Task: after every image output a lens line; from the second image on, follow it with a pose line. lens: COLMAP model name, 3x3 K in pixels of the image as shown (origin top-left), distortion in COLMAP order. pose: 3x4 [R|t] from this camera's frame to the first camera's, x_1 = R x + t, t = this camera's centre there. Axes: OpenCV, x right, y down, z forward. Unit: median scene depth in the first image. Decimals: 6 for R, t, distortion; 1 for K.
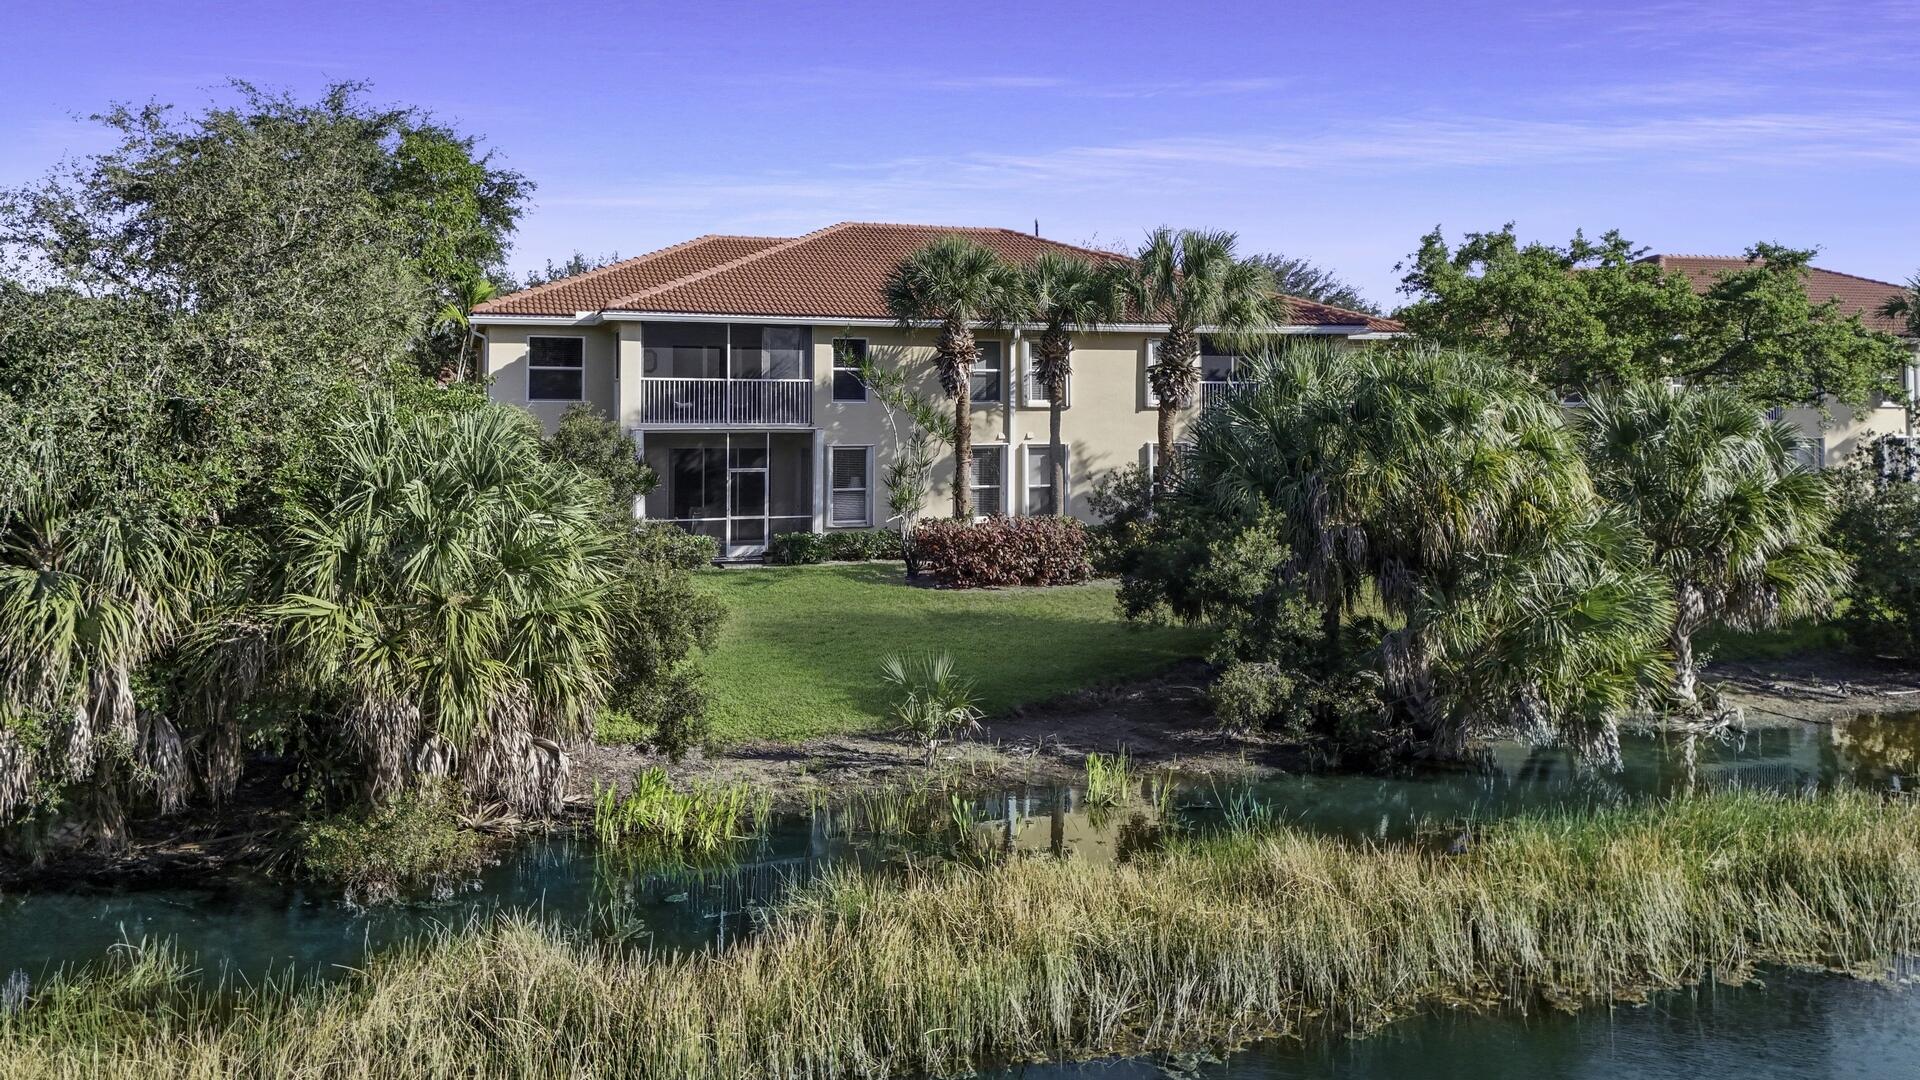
lens RADIAL K [[1387.4, 0, 956.9], [0, 1387.4, 521.3], [0, 0, 1]] dist [0.098912, -0.133367]
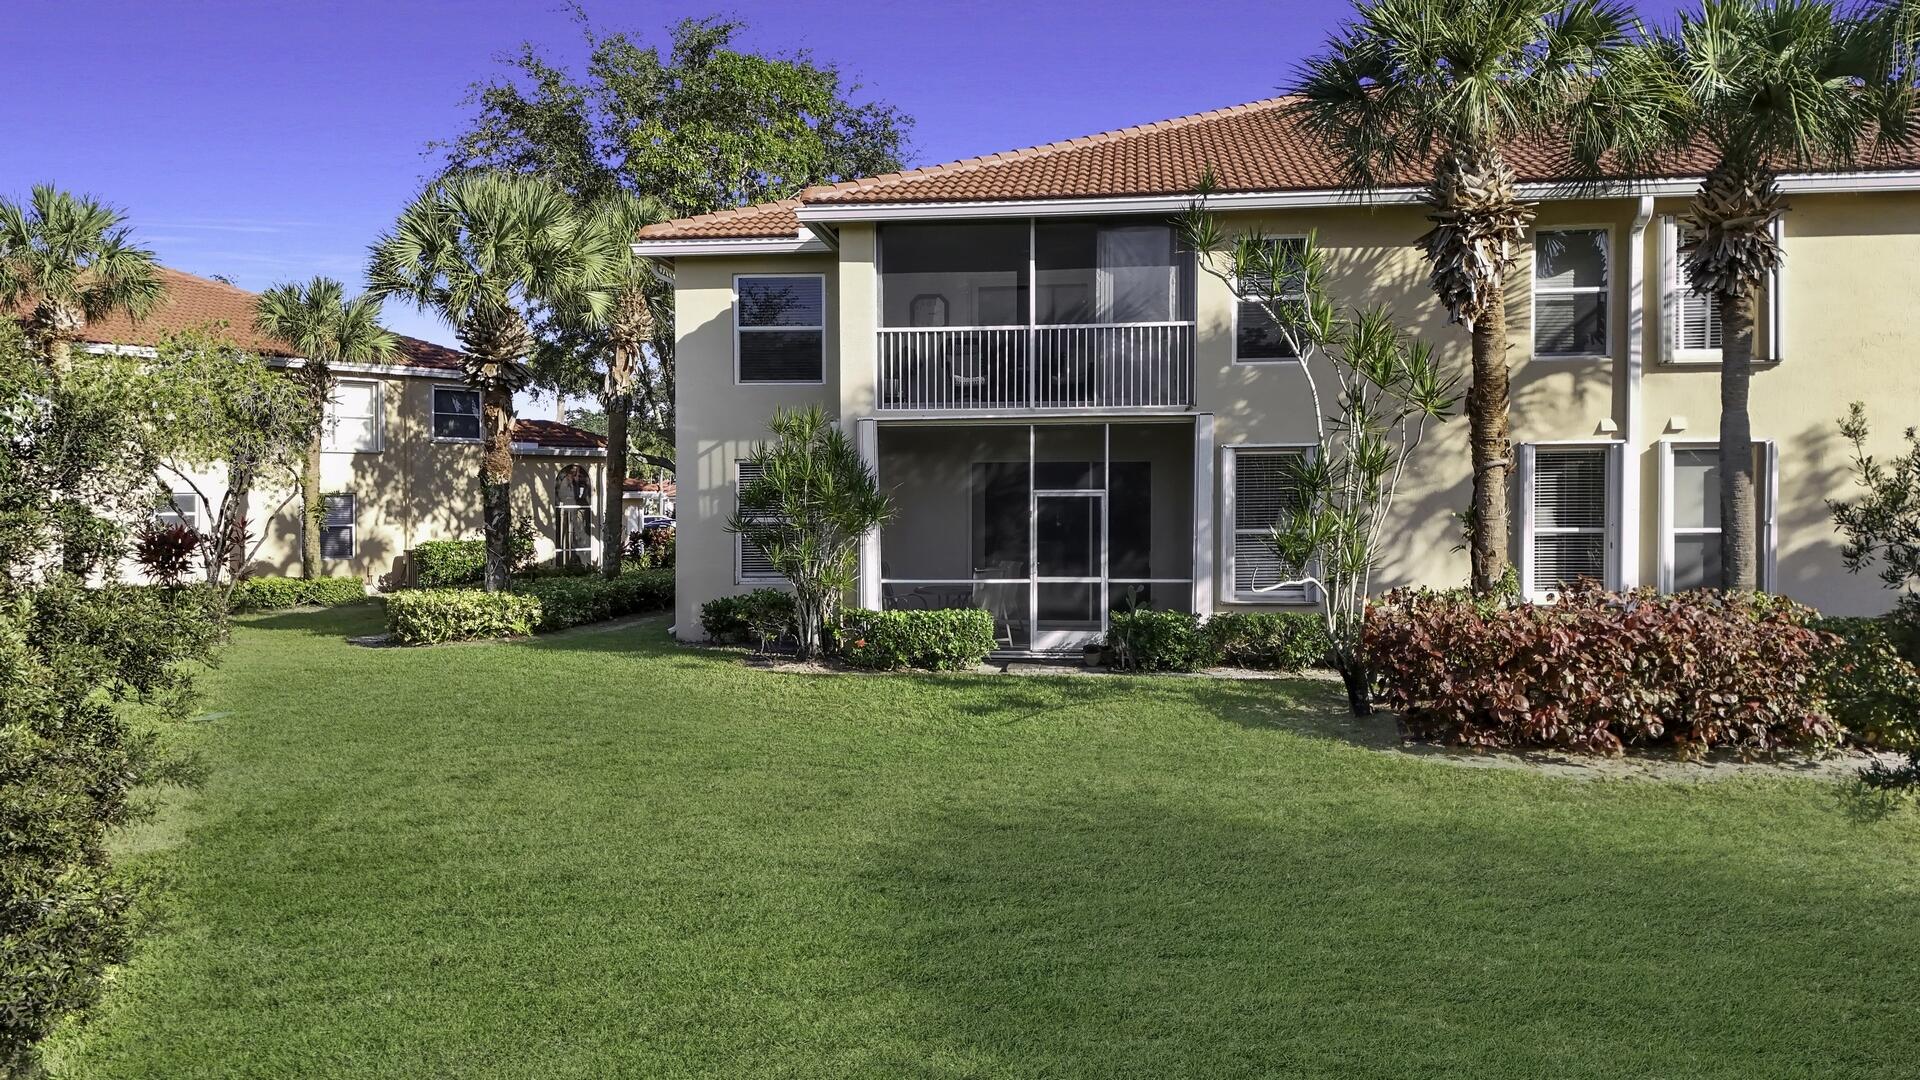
lens RADIAL K [[1335.2, 0, 958.8], [0, 1335.2, 556.2], [0, 0, 1]] dist [0.089220, -0.084535]
pose [[0.893083, 0.013390, -0.449693, 0.046715], [-0.026504, 0.999387, -0.022880, 0.001043], [0.449111, 0.032353, 0.892890, 0.513768]]
